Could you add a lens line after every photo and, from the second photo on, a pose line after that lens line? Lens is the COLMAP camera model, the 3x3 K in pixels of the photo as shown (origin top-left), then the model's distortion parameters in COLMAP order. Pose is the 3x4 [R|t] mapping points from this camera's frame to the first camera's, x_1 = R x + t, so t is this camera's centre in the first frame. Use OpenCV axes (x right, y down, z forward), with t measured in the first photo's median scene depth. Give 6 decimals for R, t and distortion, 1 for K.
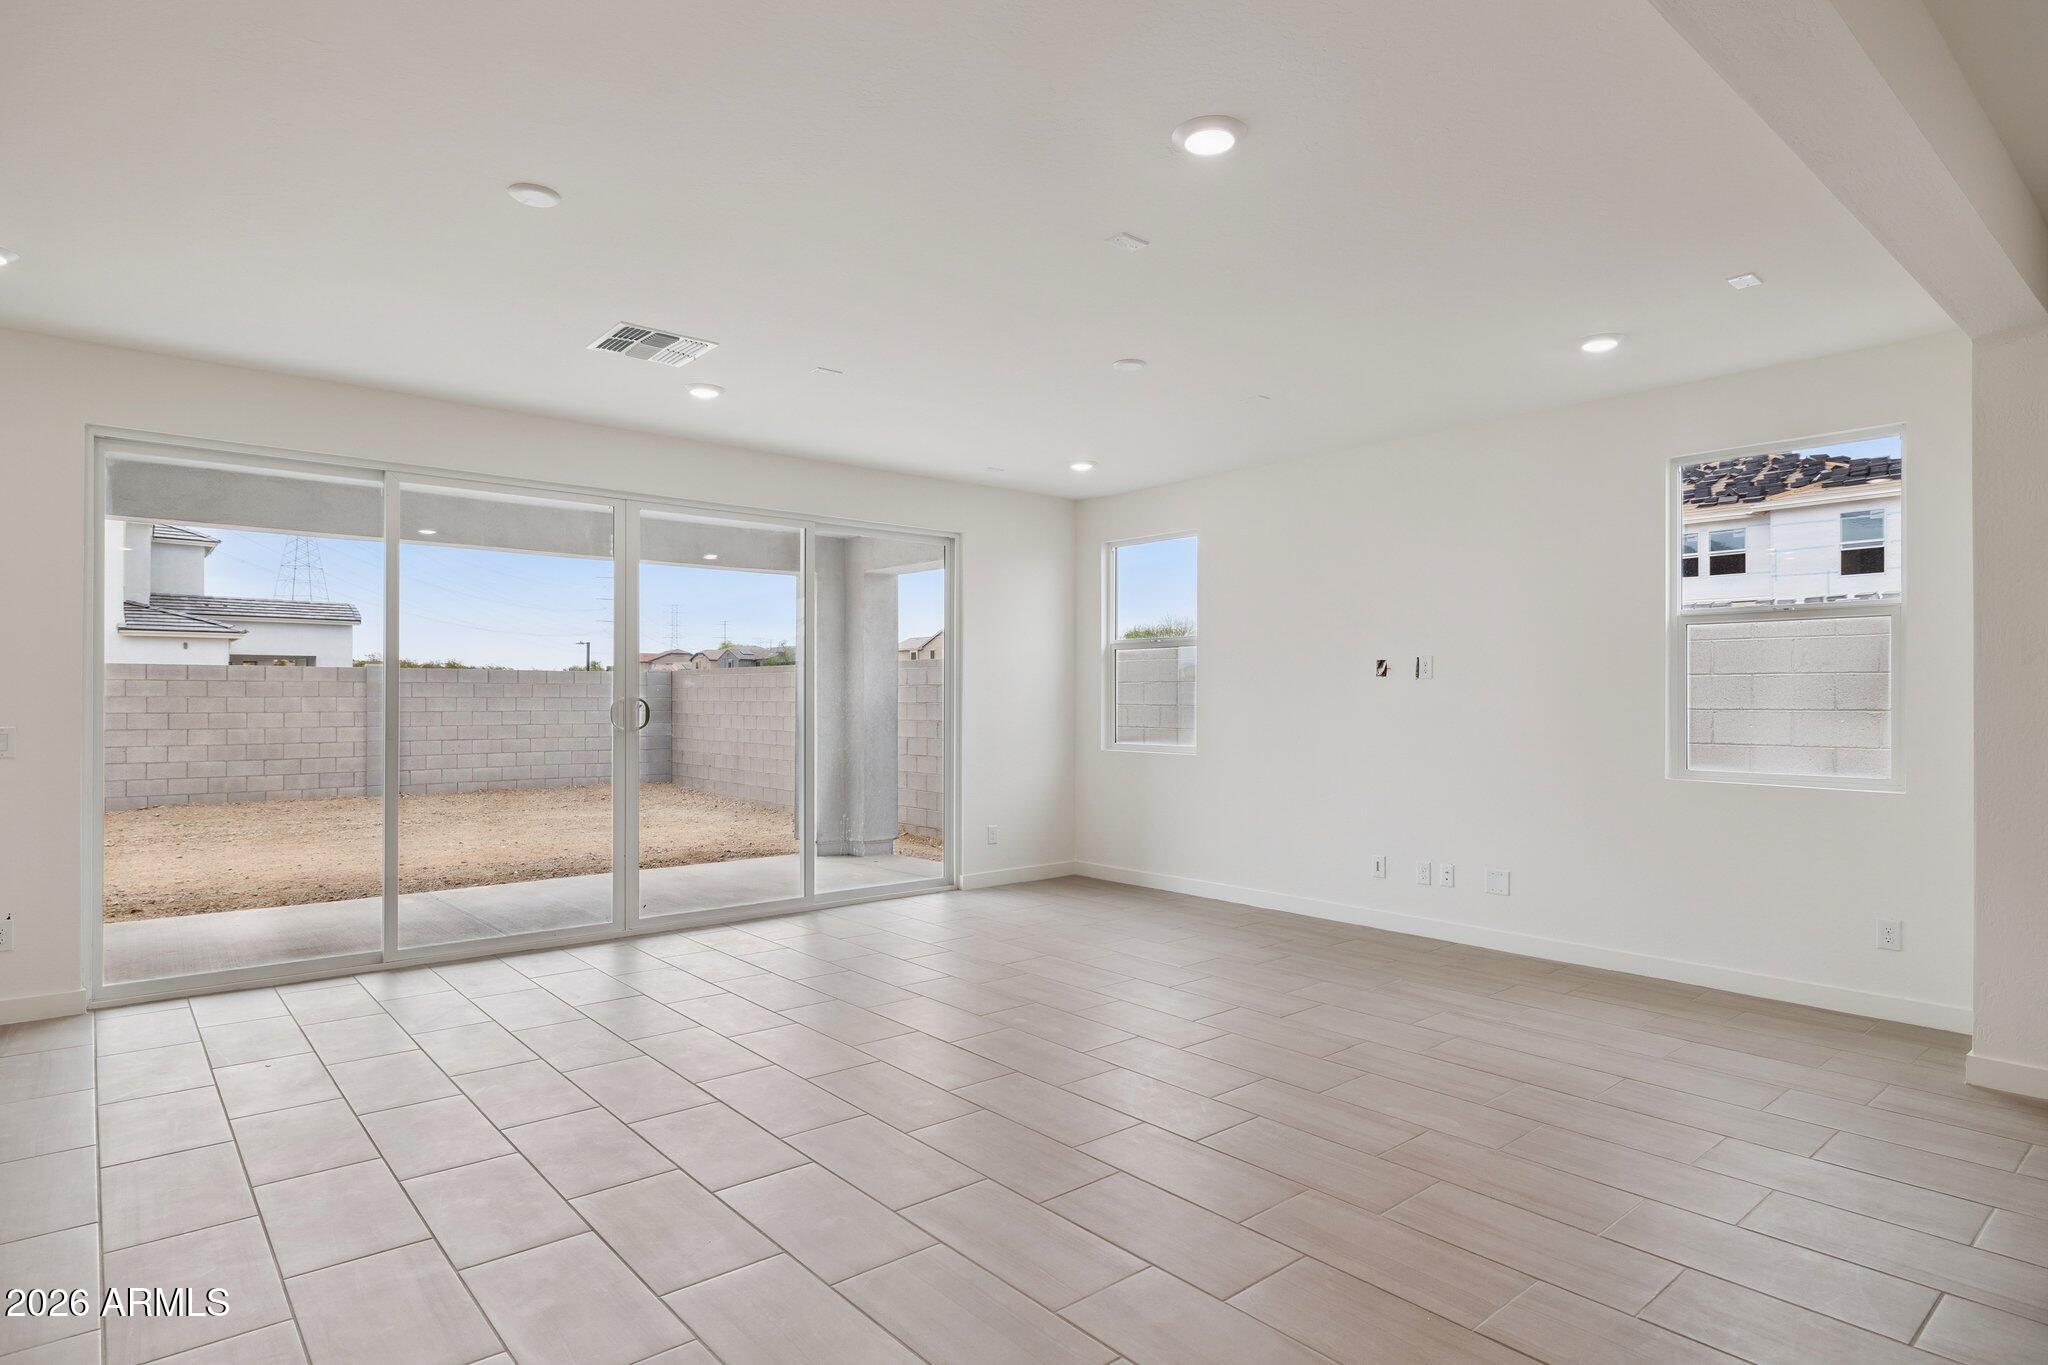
lens RADIAL K [[1103.9, 0, 1041.9], [0, 1103.9, 691.8], [0, 0, 1]] dist [0.000164, -0.001590]
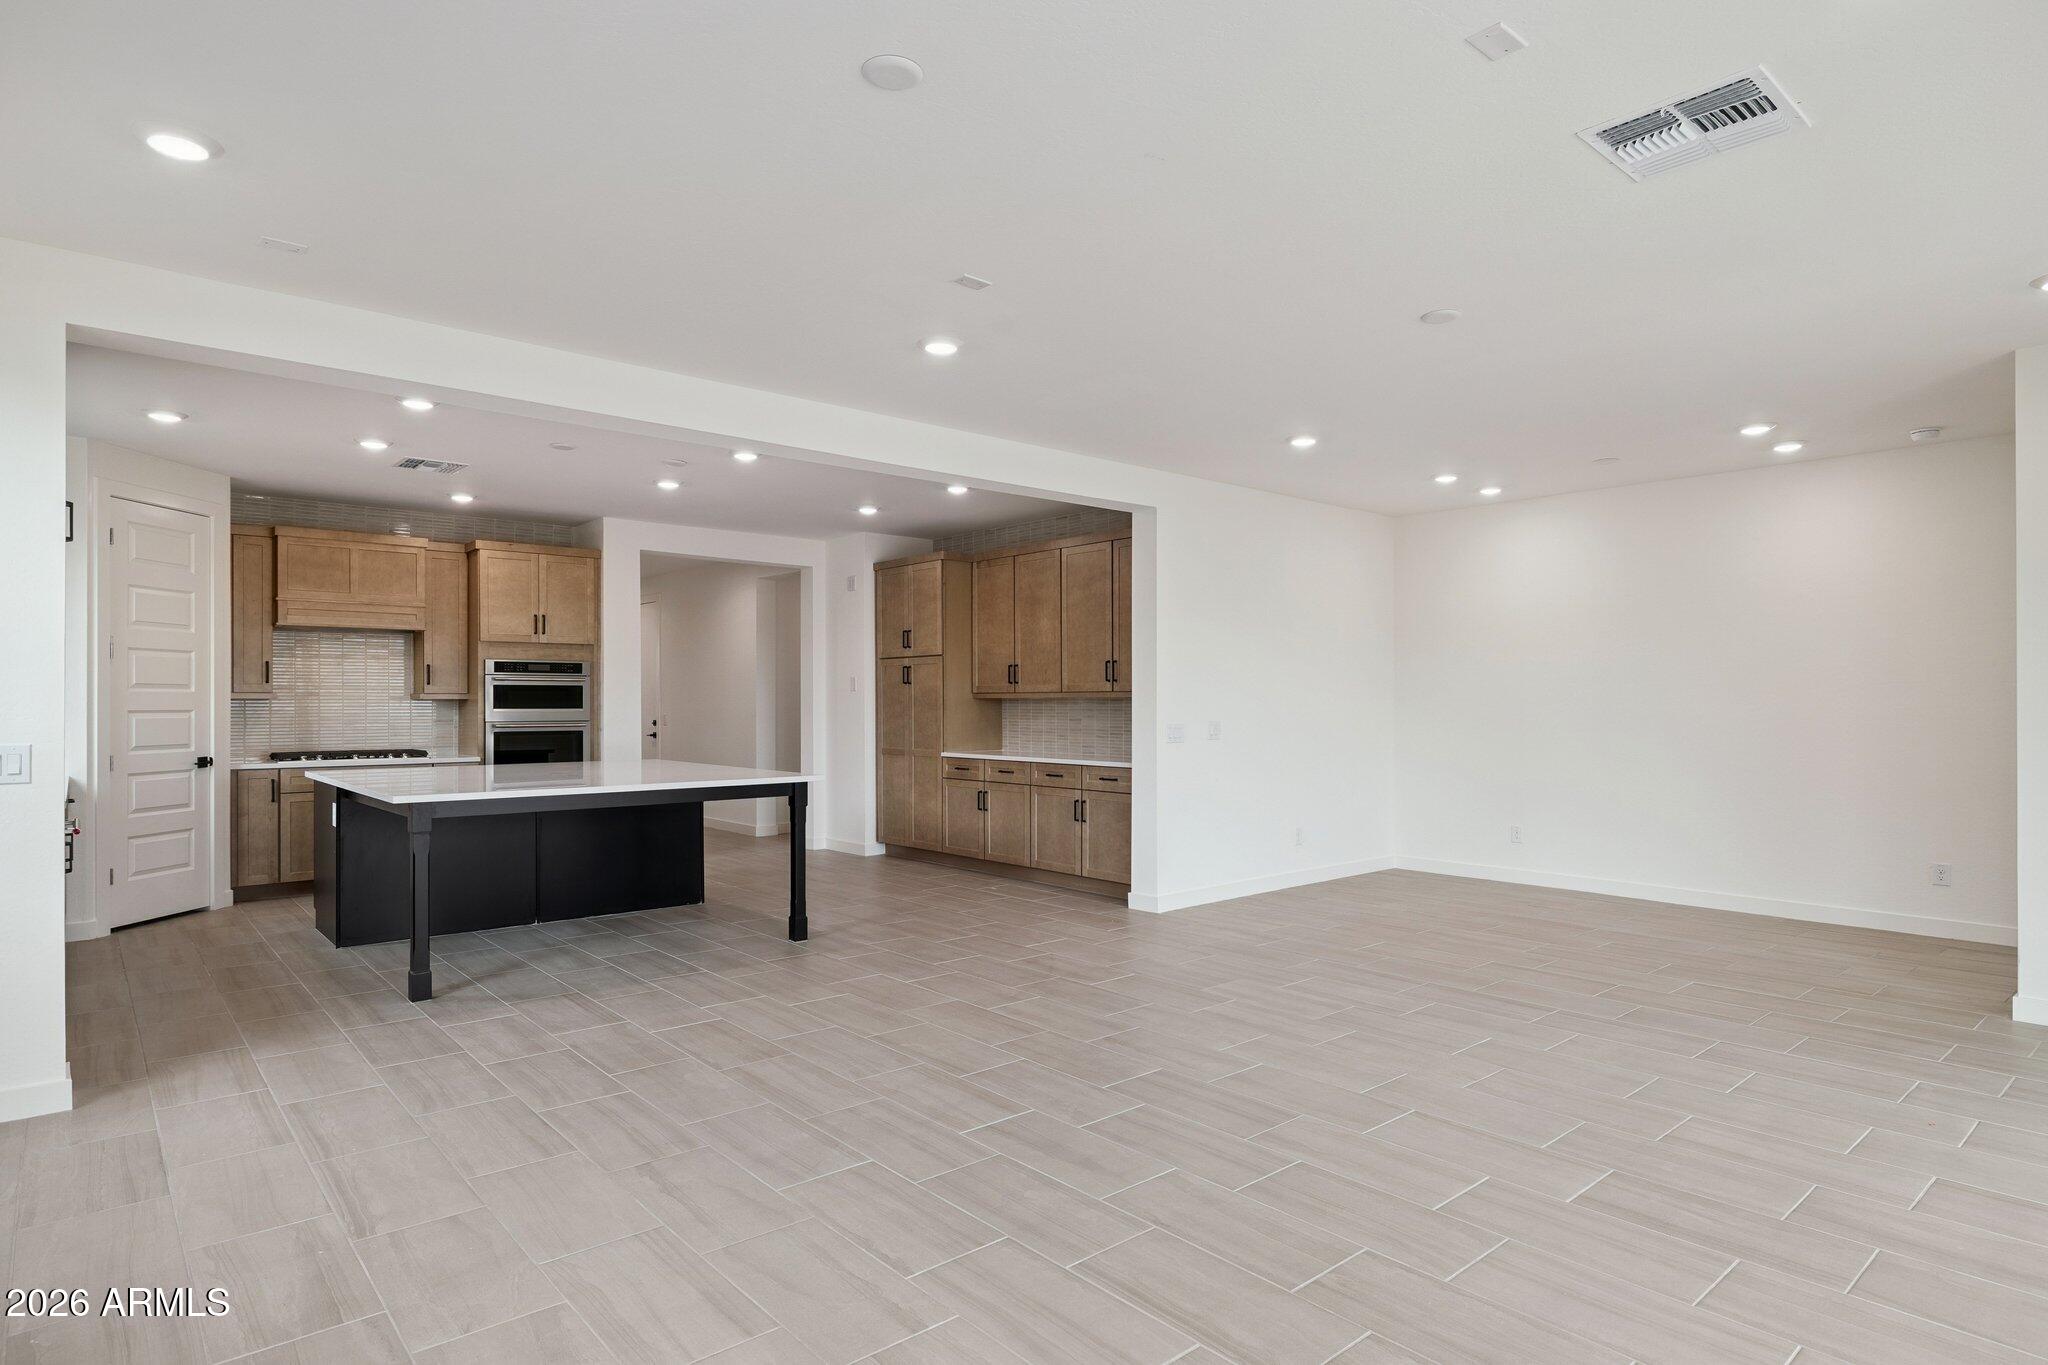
lens RADIAL K [[1103.9, 0, 1029.8], [0, 1103.9, 703.8], [0, 0, 1]] dist [0.000164, -0.001590]
pose [[-0.999997, -0.002204, -0.000692, 0.004864], [-0.002200, 0.999986, -0.004813, 0.002604], [0.000703, -0.004811, -0.999988, 0.493376]]
